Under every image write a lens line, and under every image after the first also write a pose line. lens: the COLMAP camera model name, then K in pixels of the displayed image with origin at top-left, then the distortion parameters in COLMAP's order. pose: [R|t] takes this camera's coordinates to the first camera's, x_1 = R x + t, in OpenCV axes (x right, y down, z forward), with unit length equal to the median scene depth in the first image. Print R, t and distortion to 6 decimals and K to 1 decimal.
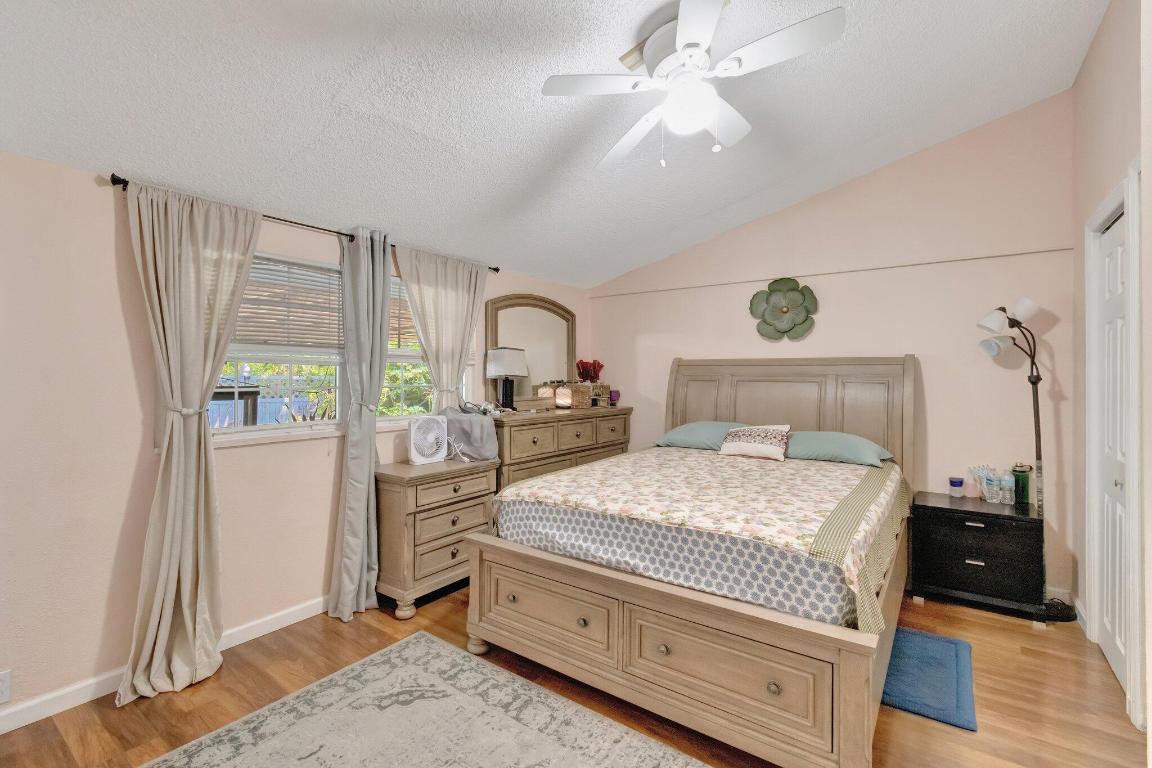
lens RADIAL K [[520.9, 0, 568.7], [0, 520.9, 373.7], [0, 0, 1]] dist [0.003843, 0.000331]
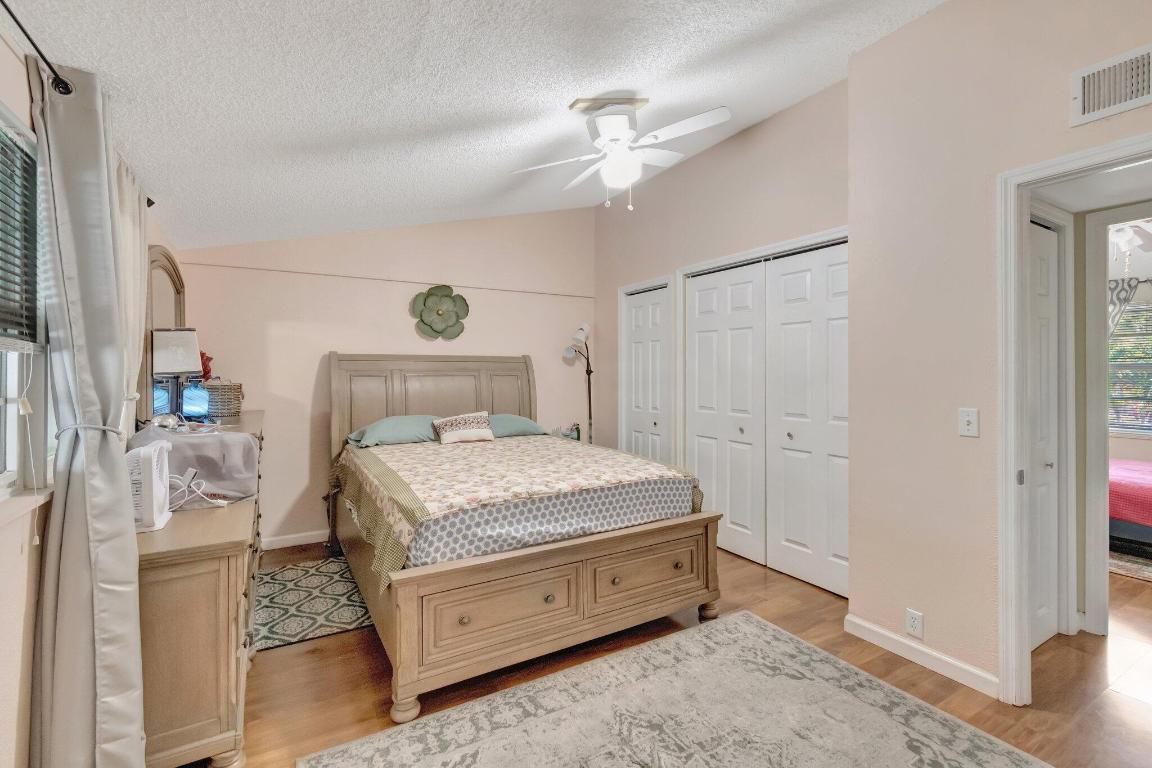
lens RADIAL K [[520.9, 0, 568.7], [0, 520.9, 373.7], [0, 0, 1]] dist [0.003843, 0.000331]
pose [[0.394804, -0.009788, 0.918713, -0.894399], [0.002503, 0.999951, 0.009578, 0.000628], [-0.918762, -0.001482, 0.394809, 0.509878]]
